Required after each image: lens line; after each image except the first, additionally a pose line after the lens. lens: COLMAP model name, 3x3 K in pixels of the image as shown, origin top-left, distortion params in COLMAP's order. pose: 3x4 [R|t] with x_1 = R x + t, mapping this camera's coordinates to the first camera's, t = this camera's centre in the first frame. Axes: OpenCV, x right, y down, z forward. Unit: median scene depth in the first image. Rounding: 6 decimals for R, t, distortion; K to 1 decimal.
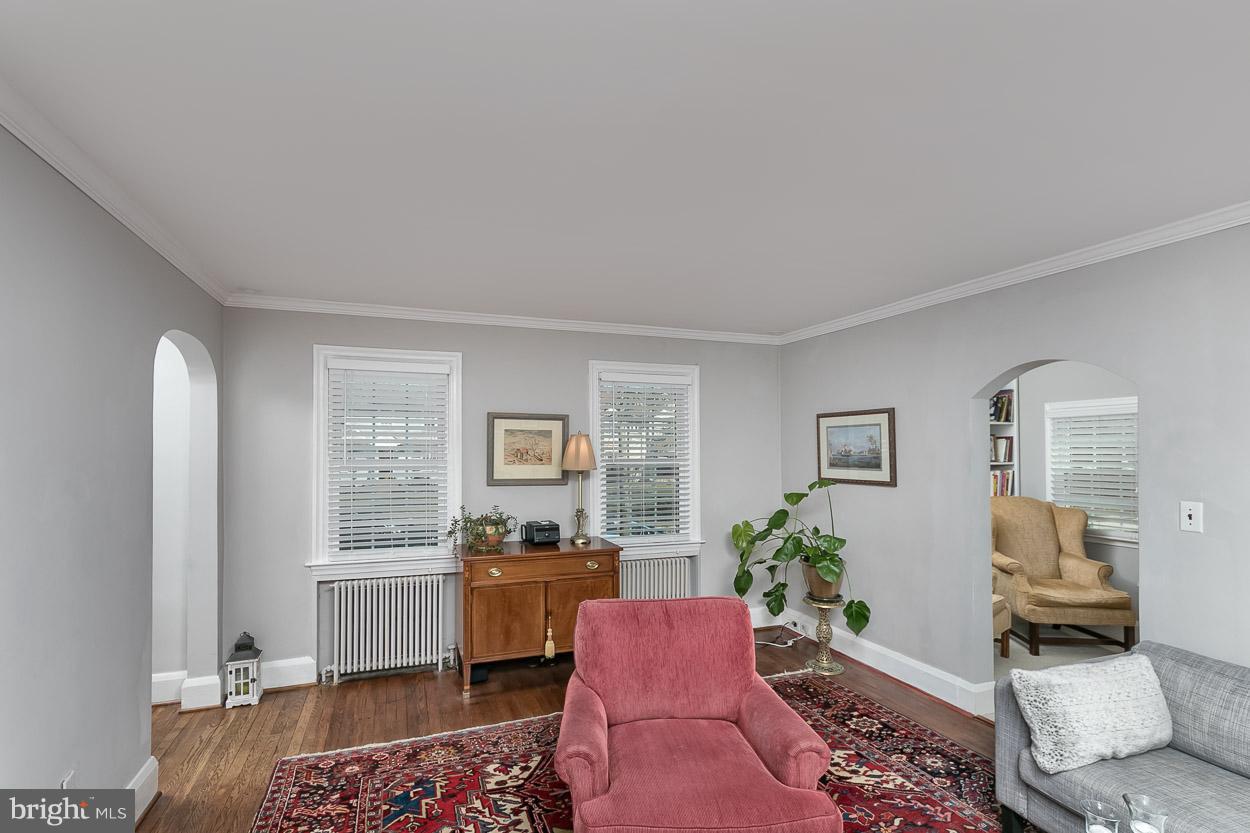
lens RADIAL K [[577.8, 0, 609.0], [0, 577.8, 440.0], [0, 0, 1]] dist [0.002915, 0.000421]
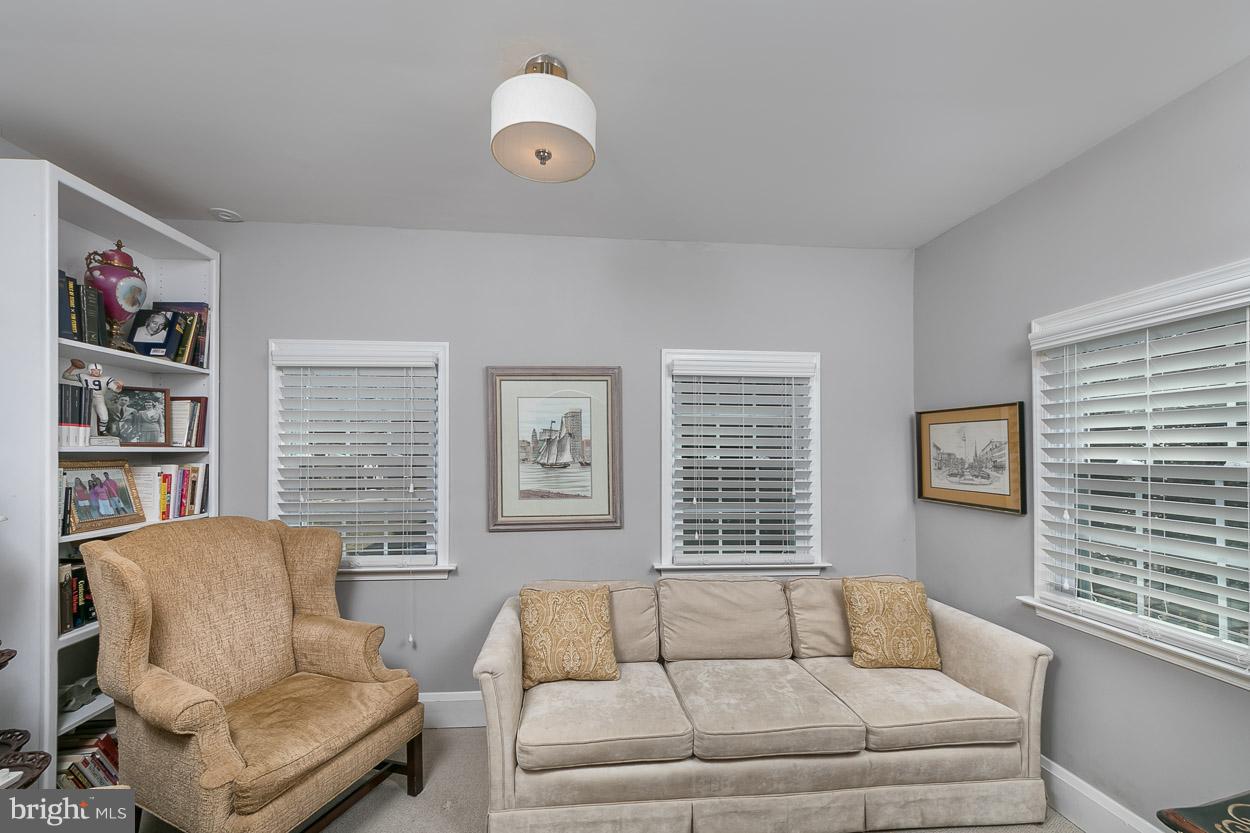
lens RADIAL K [[509.0, 0, 614.7], [0, 509.0, 441.3], [0, 0, 1]] dist [0.008643, 0.000258]
pose [[0.282624, 0.008391, 0.959194, 0.469876], [-0.018284, 0.999827, -0.003359, 0.035533], [-0.959056, -0.016589, 0.282729, 0.674500]]
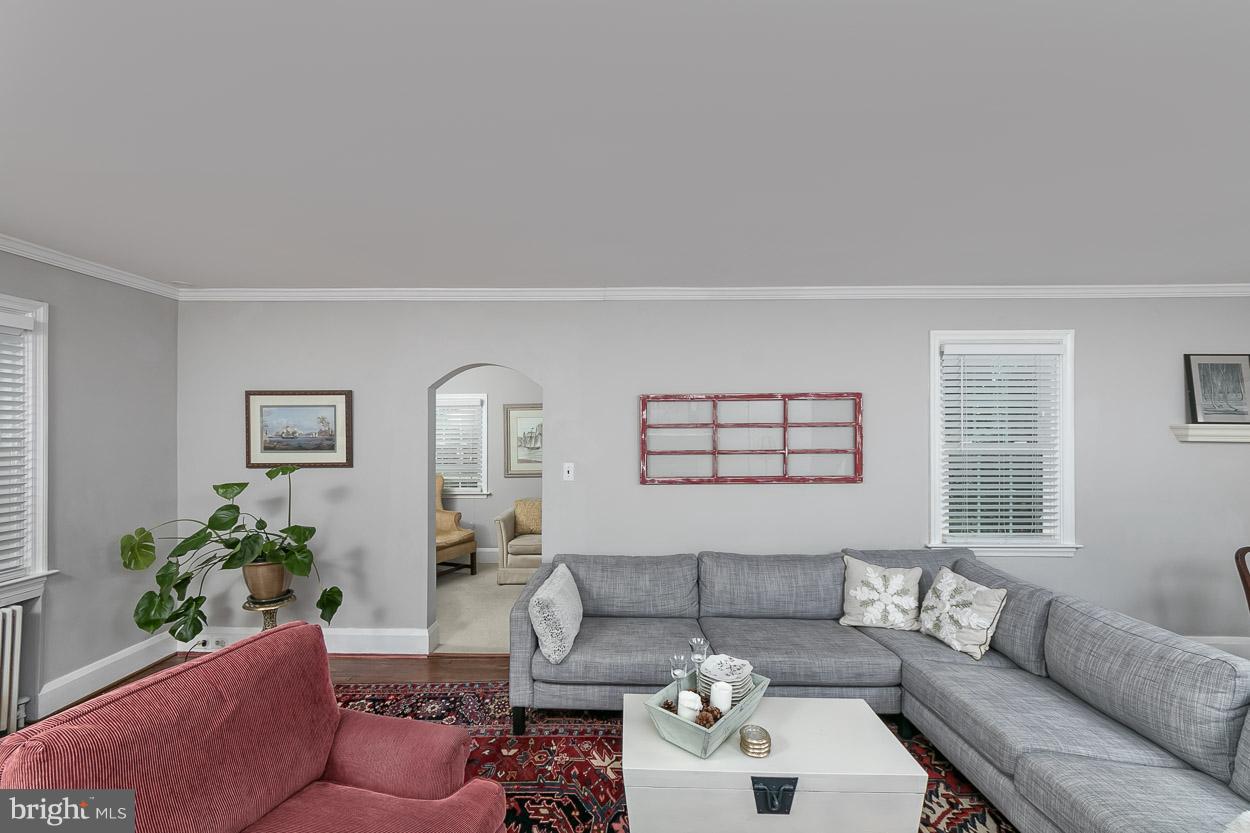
lens RADIAL K [[509.0, 0, 620.1], [0, 509.0, 426.6], [0, 0, 1]] dist [0.008643, 0.000258]
pose [[0.364355, 0.003249, 0.931255, -0.154261], [-0.011629, 0.999932, 0.001061, 0.001818], [-0.931188, -0.011216, 0.364368, 0.198702]]
